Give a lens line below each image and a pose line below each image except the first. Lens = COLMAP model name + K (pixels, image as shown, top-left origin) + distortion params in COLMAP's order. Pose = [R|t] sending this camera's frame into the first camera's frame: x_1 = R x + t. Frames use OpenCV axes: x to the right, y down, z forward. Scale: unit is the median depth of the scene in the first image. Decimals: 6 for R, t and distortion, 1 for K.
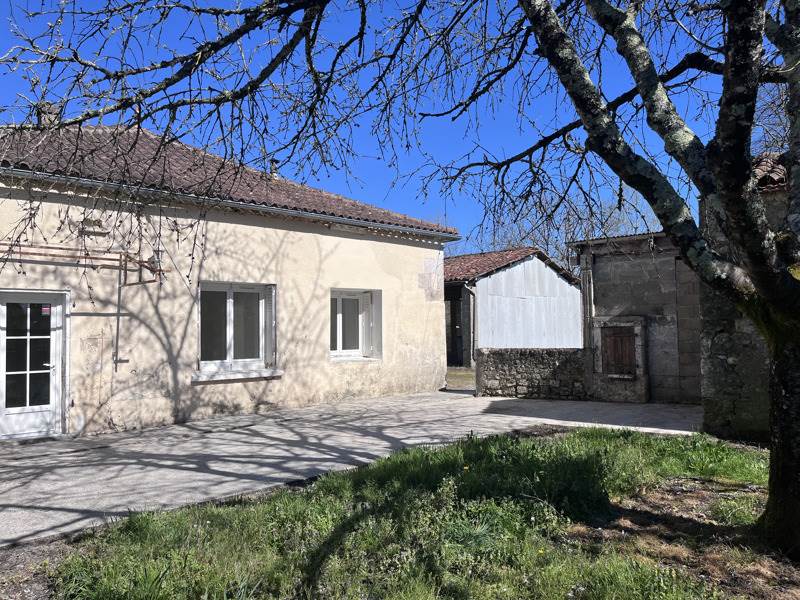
lens RADIAL K [[609.1, 0, 399.8], [0, 609.1, 299.0], [0, 0, 1]] dist [0.001712, -0.000156]
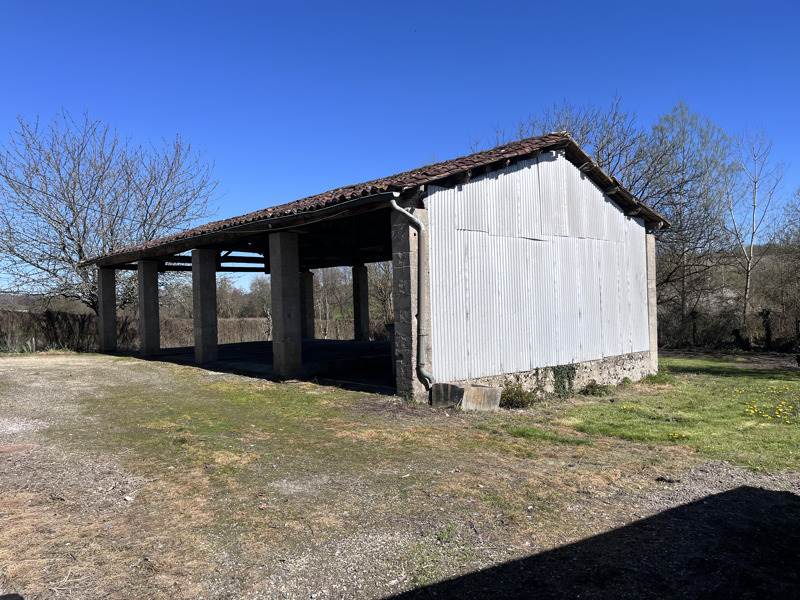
lens RADIAL K [[609.1, 0, 399.8], [0, 609.1, 301.4], [0, 0, 1]] dist [0.001712, -0.000156]
pose [[0.999606, -0.013966, -0.024351, 0.108984], [0.015170, 0.998636, 0.049967, 0.021425], [0.023620, -0.050316, 0.998454, 0.528735]]
